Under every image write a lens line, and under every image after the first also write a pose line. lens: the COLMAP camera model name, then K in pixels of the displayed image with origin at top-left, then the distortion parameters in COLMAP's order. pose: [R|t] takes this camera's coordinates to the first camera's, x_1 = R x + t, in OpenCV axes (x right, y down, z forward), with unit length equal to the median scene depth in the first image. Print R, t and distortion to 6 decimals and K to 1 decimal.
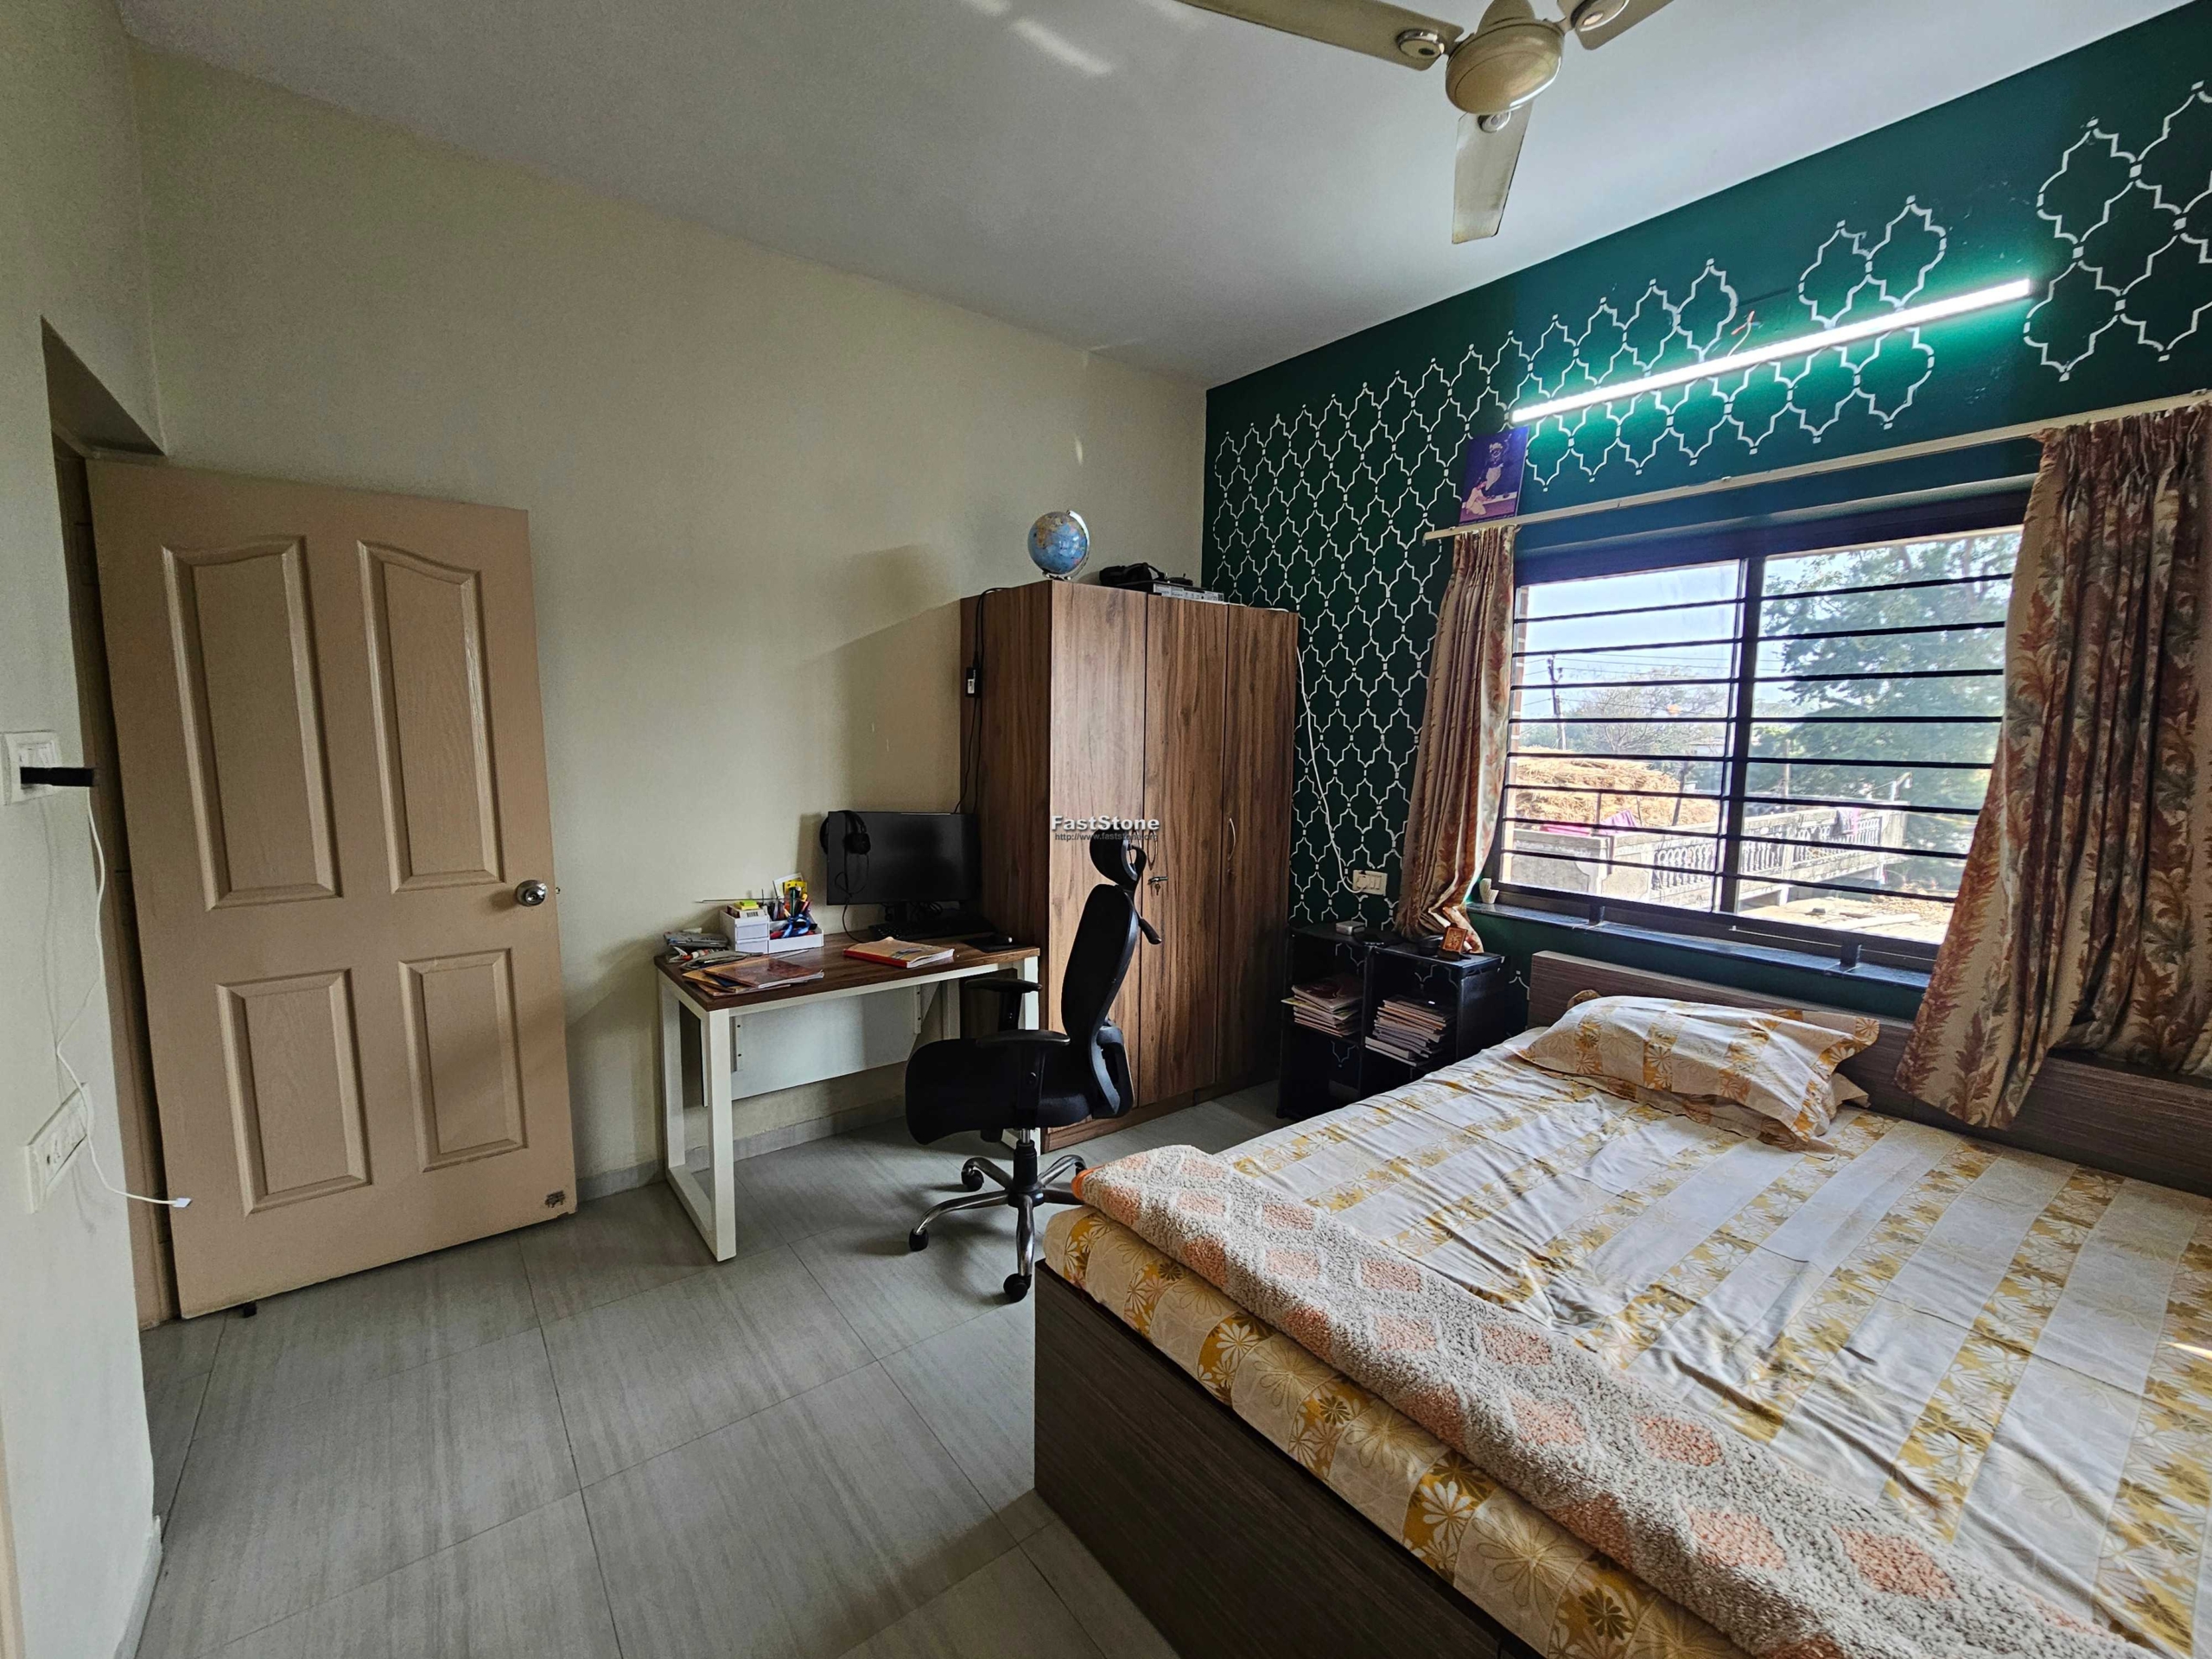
lens RADIAL K [[905.4, 0, 1097.2], [0, 905.4, 821.7], [0, 0, 1]] dist [-0.001606, -0.000641]
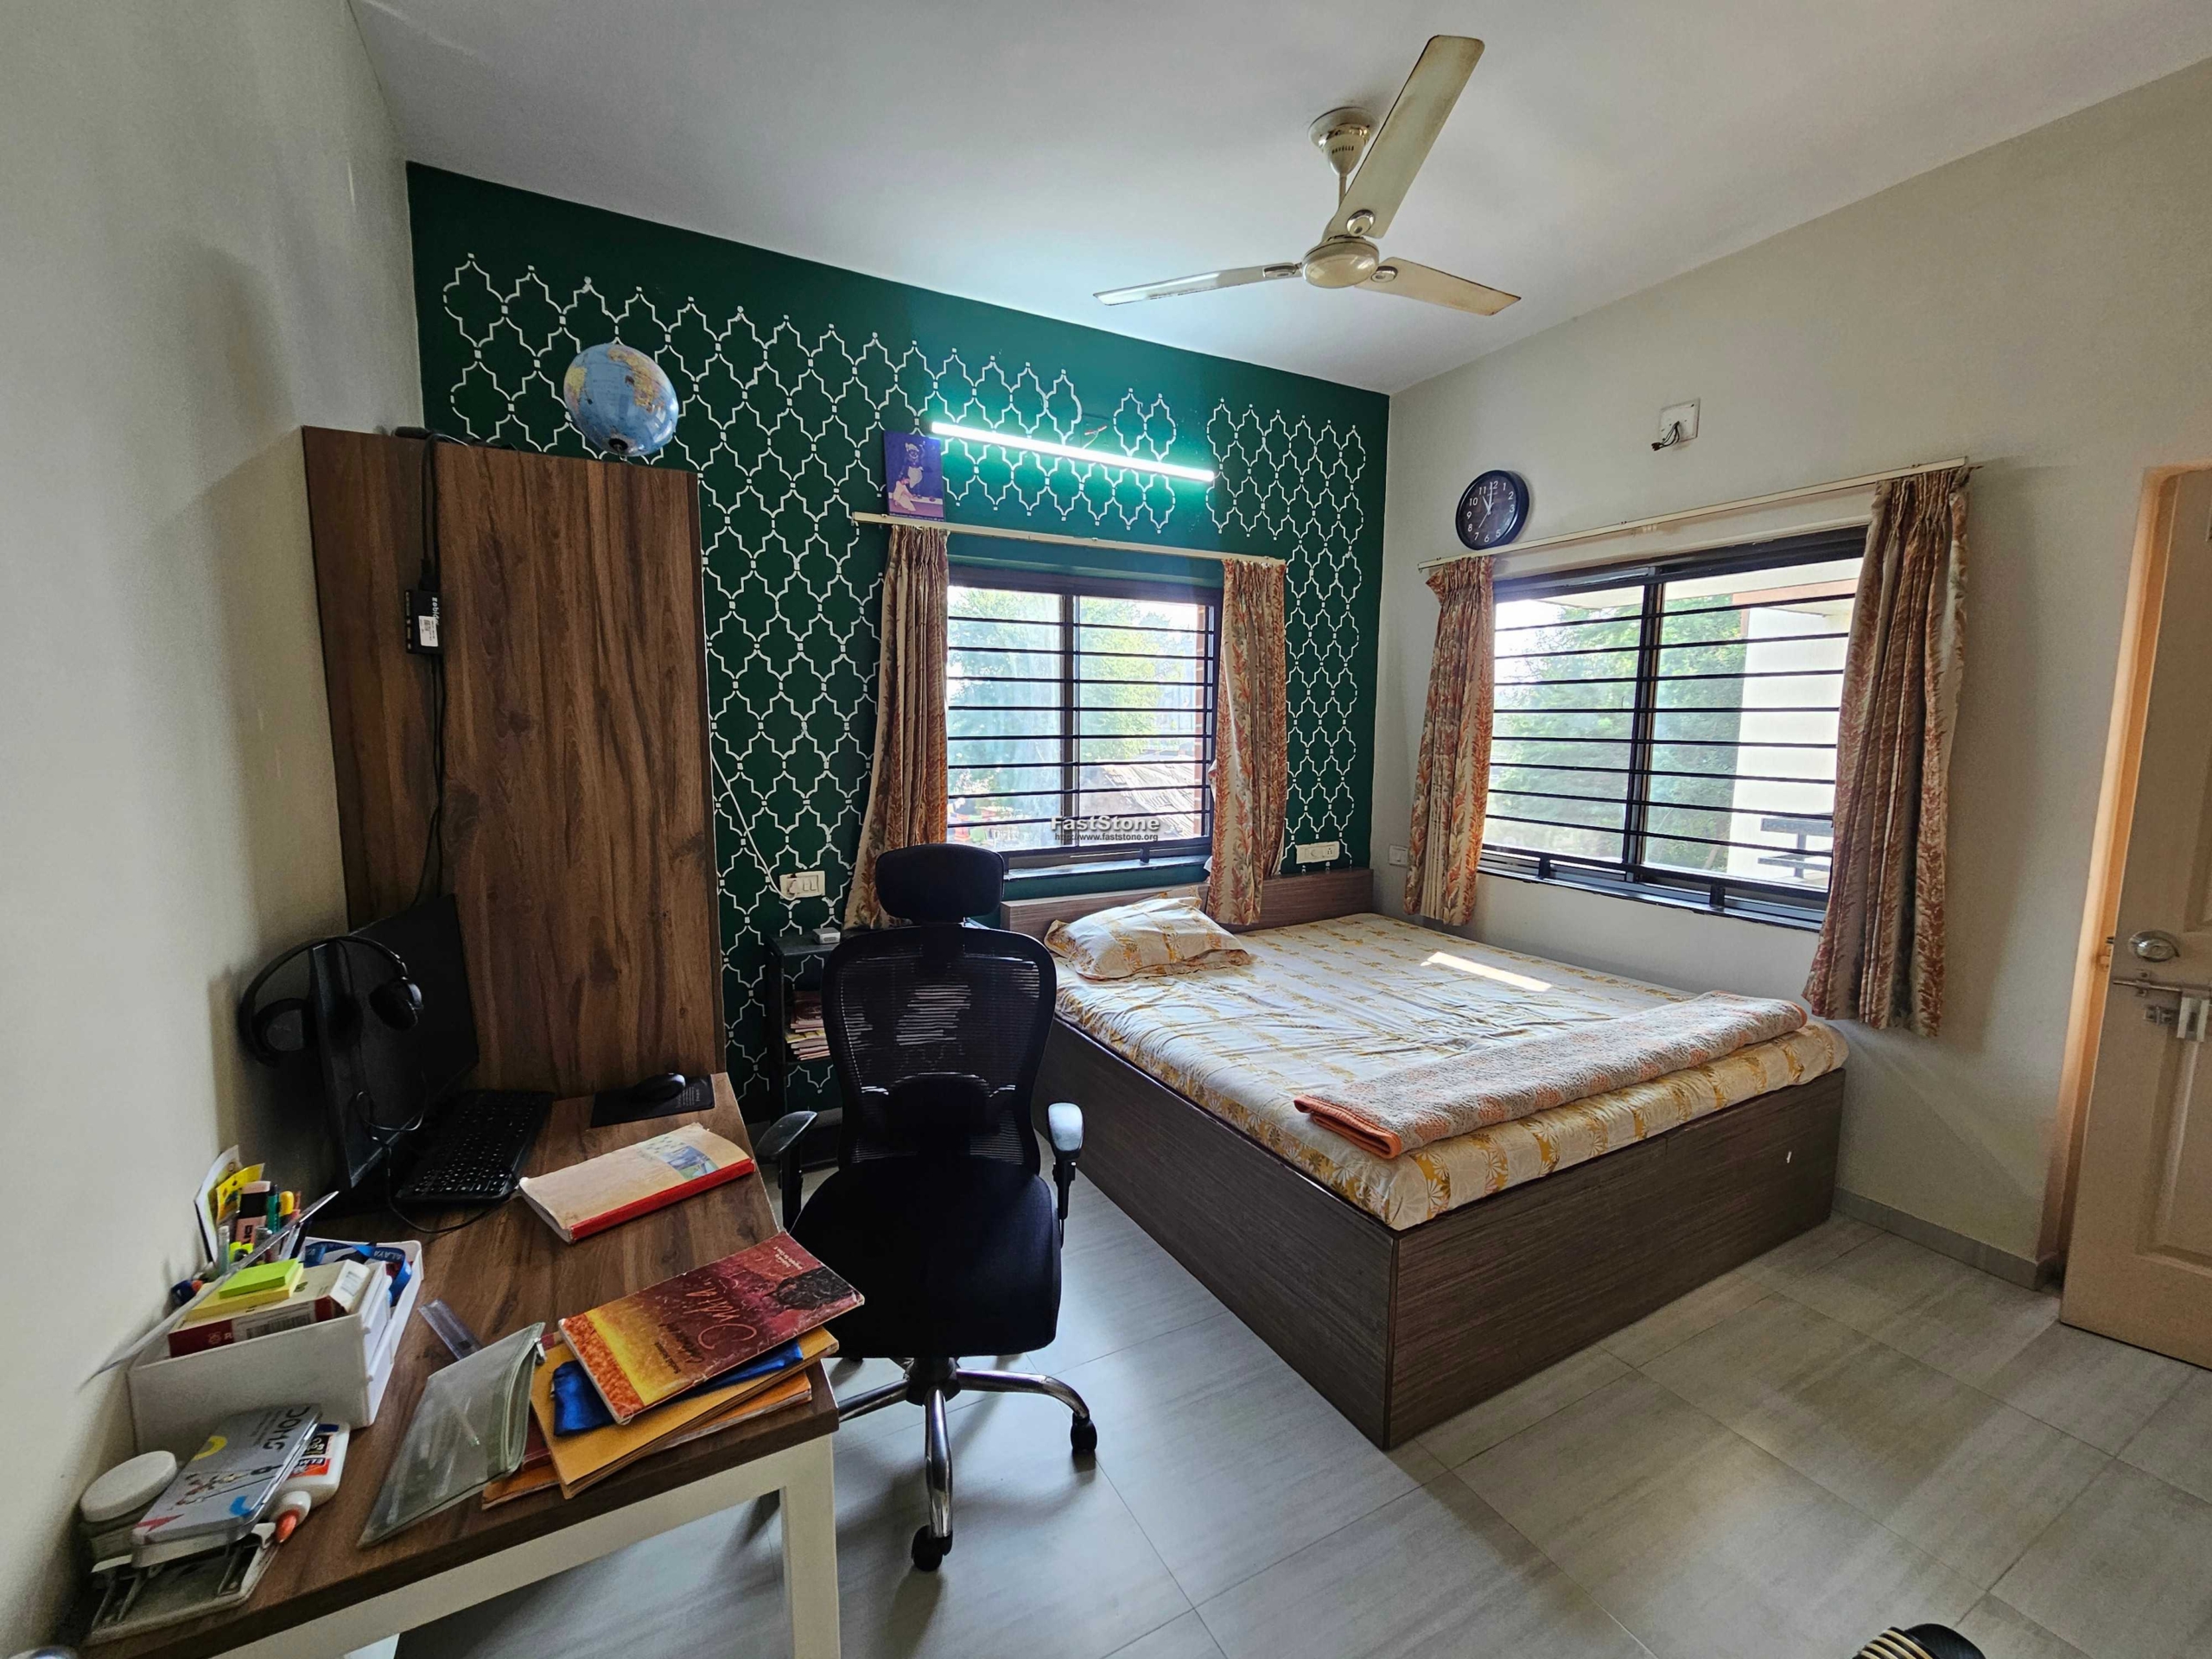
lens RADIAL K [[905.4, 0, 1093.9], [0, 905.4, 831.4], [0, 0, 1]] dist [-0.001606, -0.000641]
pose [[0.177059, -0.129436, 0.975652, -0.754978], [0.095455, 0.988899, 0.113871, -0.088085], [-0.979560, 0.072968, 0.187449, 0.772603]]
